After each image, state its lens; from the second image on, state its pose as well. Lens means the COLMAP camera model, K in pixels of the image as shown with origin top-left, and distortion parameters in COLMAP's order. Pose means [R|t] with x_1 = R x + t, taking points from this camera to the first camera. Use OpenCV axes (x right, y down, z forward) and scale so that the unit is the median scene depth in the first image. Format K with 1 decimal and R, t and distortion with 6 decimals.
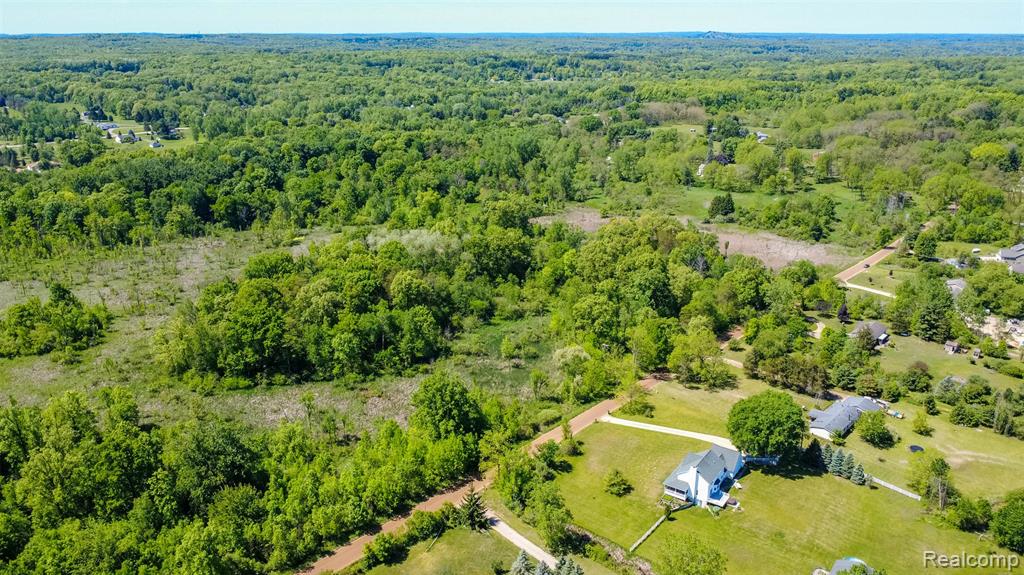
lens RADIAL K [[769.3, 0, 512.5], [0, 769.3, 287.7], [0, 0, 1]] dist [0.004722, 0.001187]
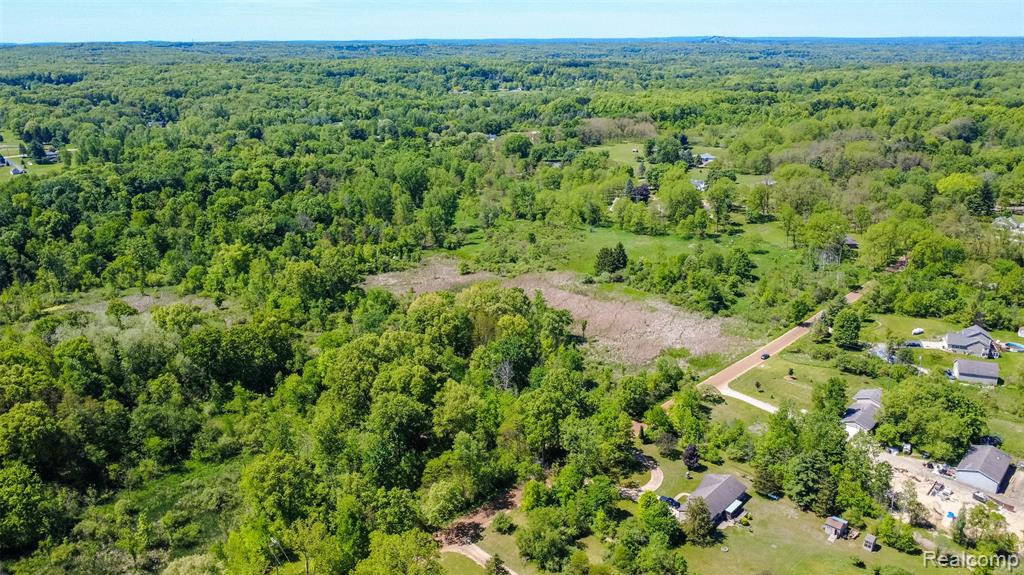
lens RADIAL K [[769.3, 0, 511.0], [0, 769.3, 287.0], [0, 0, 1]] dist [0.004722, 0.001187]
pose [[0.999875, -0.001174, -0.015764, 0.110909], [0.001054, 0.999970, -0.007623, -0.044012], [0.015773, 0.007606, 0.999847, 0.124052]]
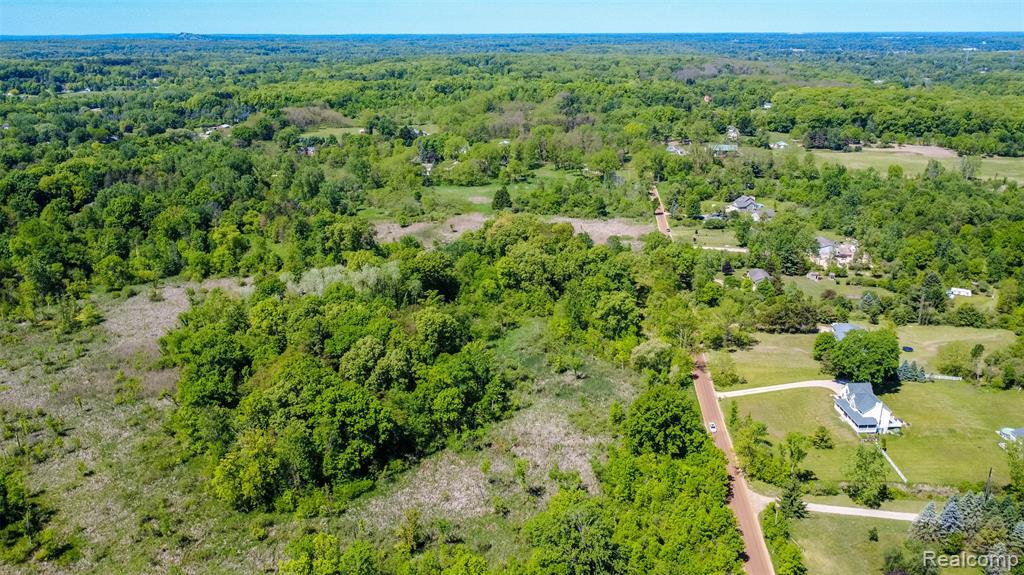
lens RADIAL K [[769.3, 0, 513.0], [0, 769.3, 287.7], [0, 0, 1]] dist [0.004722, 0.001187]
pose [[0.796847, -0.196418, 0.571362, -0.212534], [0.196992, 0.978466, 0.061635, -0.030578], [-0.571164, 0.063440, 0.818380, 0.084548]]
